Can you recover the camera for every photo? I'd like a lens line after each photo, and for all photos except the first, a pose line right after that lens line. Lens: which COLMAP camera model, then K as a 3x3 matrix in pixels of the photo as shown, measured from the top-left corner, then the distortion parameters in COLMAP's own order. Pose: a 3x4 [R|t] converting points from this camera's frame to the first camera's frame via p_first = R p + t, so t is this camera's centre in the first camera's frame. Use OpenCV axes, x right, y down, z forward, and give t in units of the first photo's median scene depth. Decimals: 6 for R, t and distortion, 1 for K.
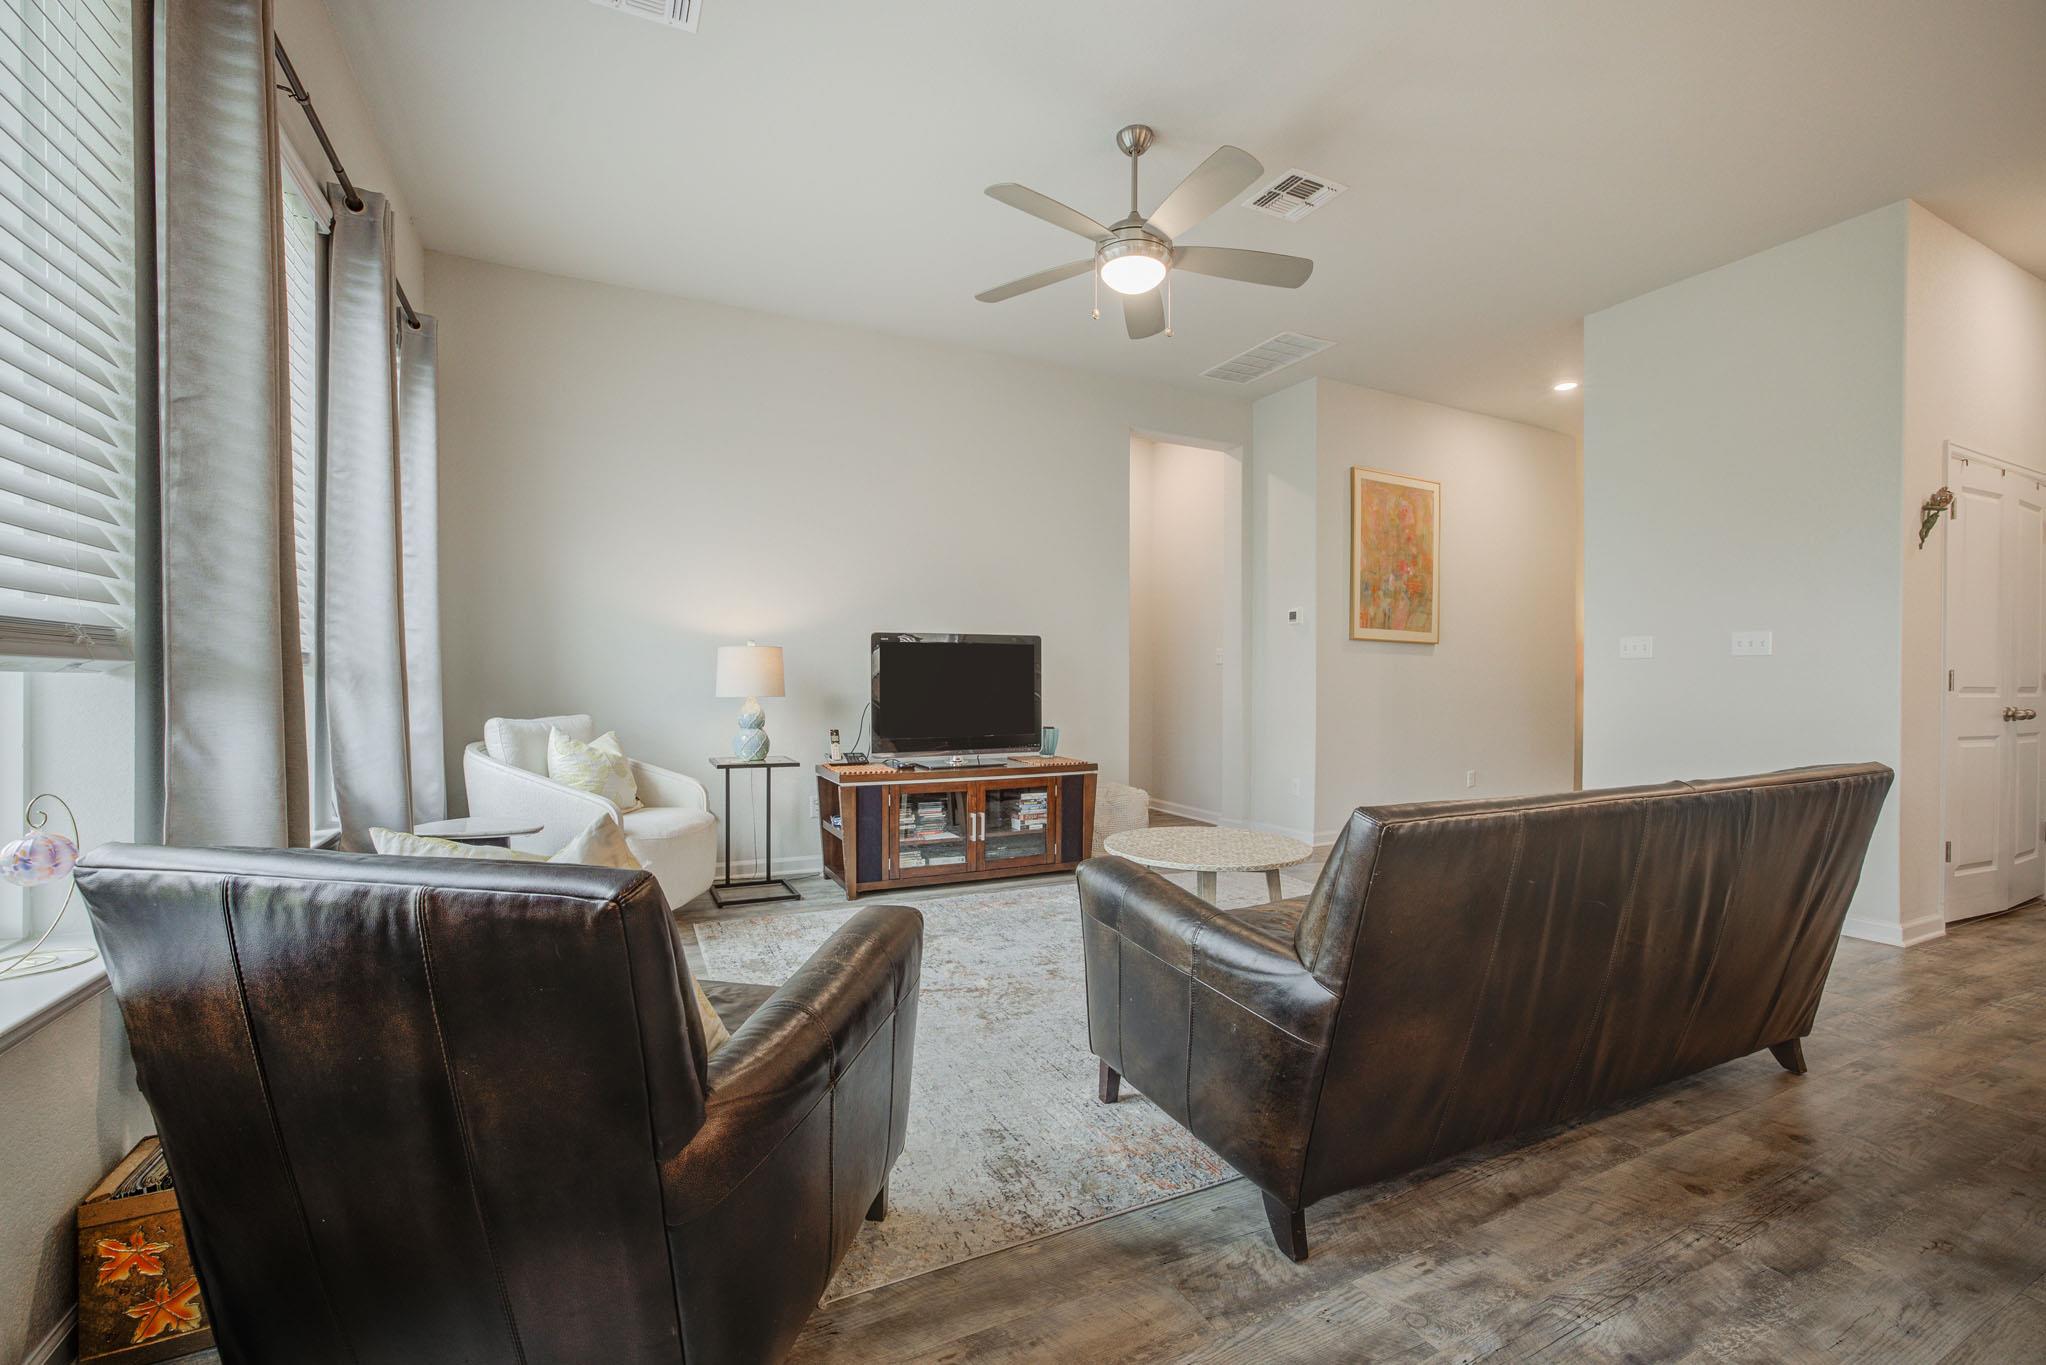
lens RADIAL K [[877.2, 0, 1024.2], [0, 877.2, 687.3], [0, 0, 1]] dist [-0.022391, 0.001088]
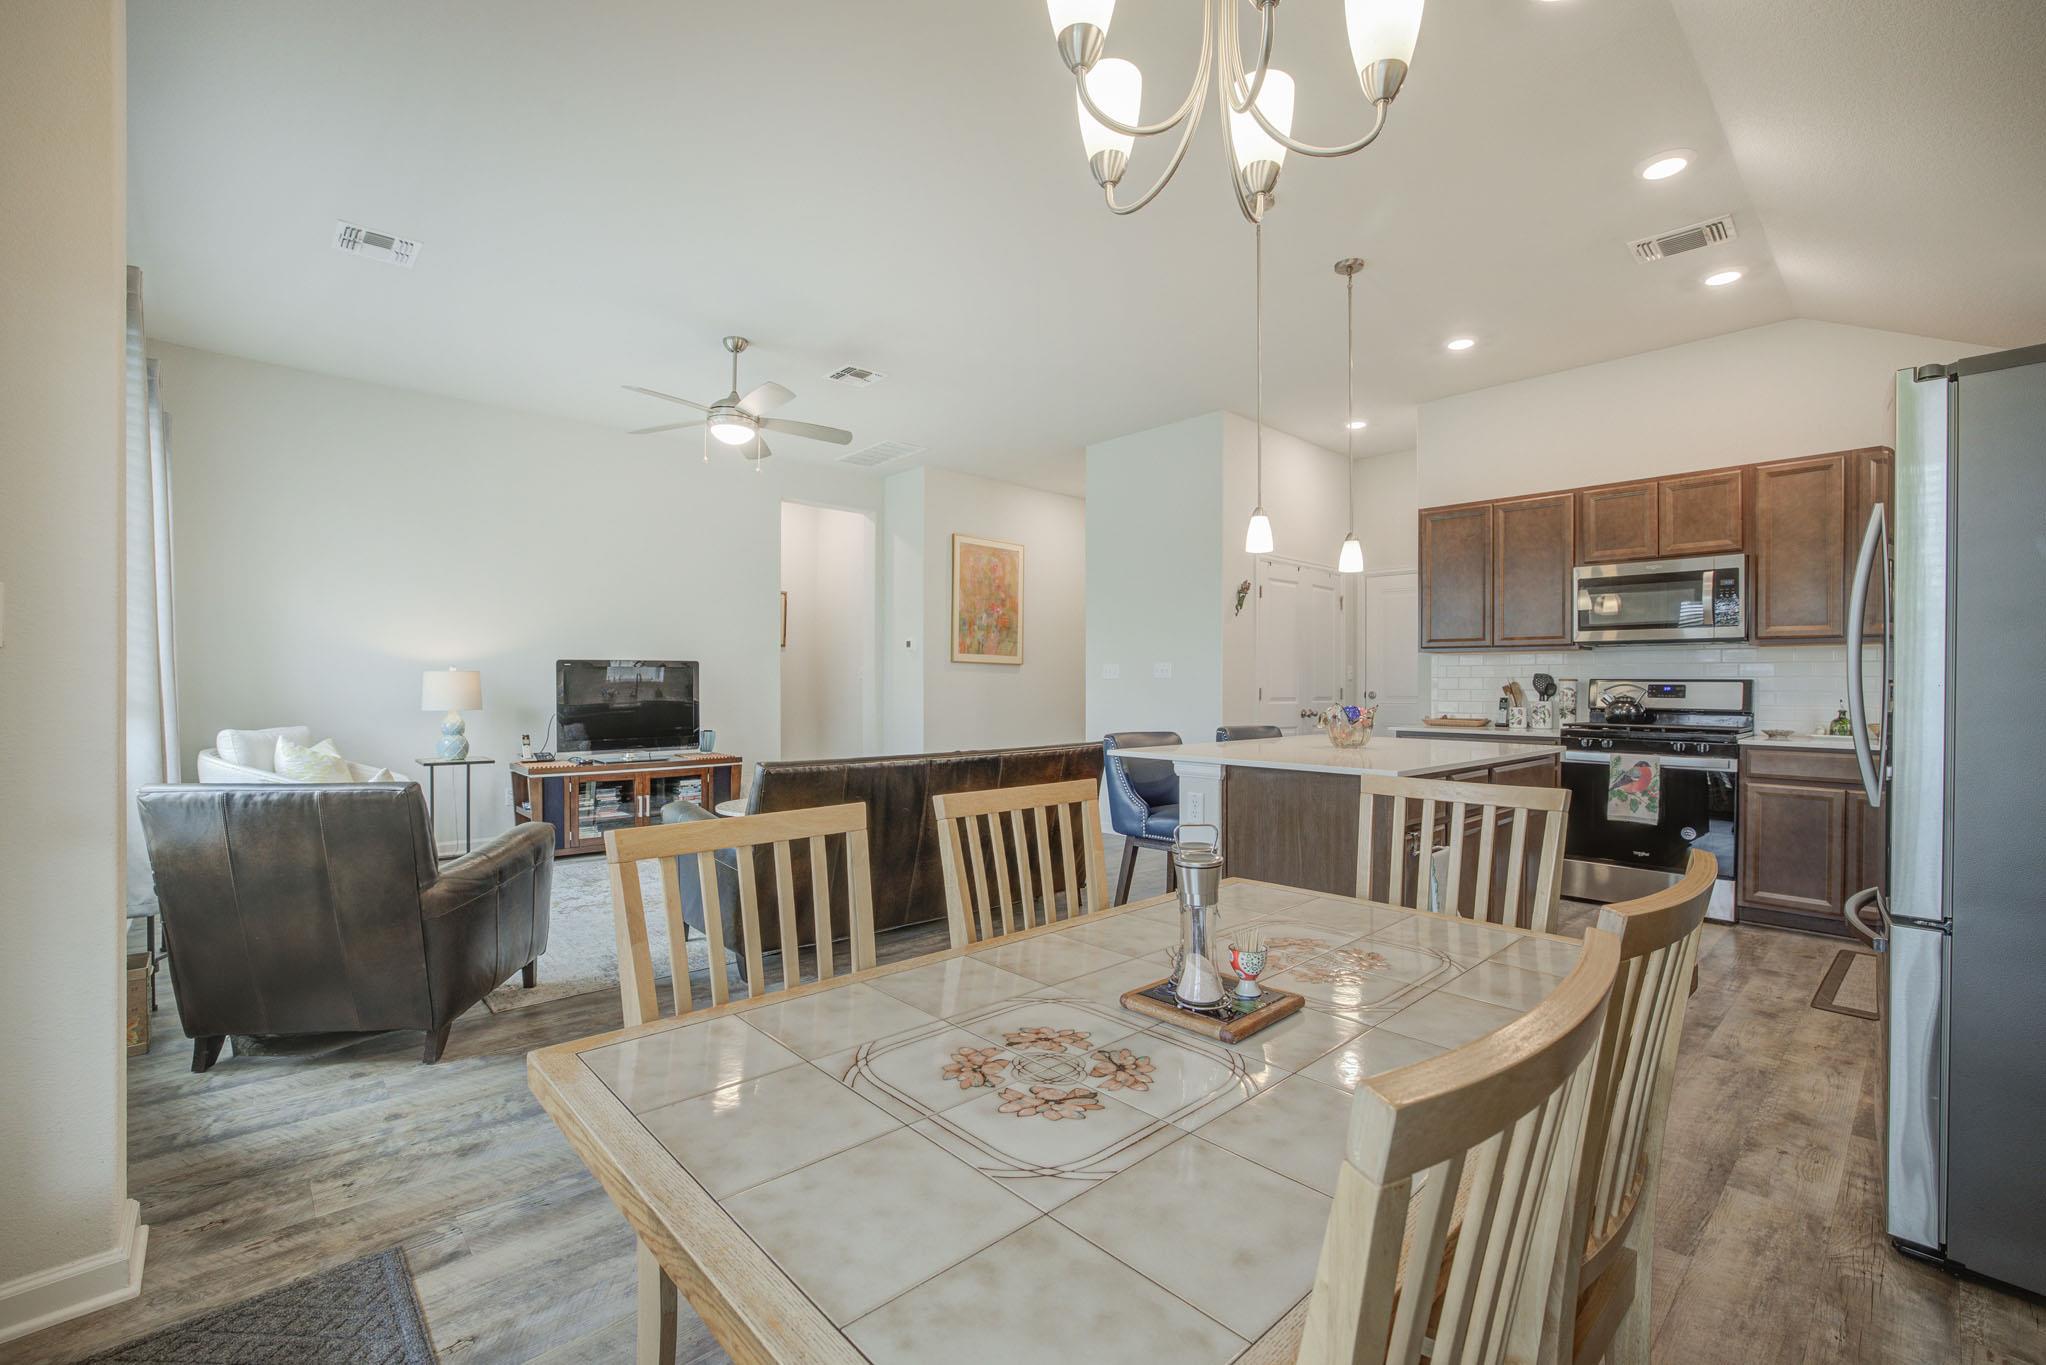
lens RADIAL K [[877.2, 0, 1007.6], [0, 877.2, 684.9], [0, 0, 1]] dist [-0.022391, 0.001088]
pose [[0.963900, -0.002431, 0.266253, 0.125406], [0.004213, 0.999972, -0.006123, -0.013800], [-0.266231, 0.007024, 0.963884, -0.420407]]
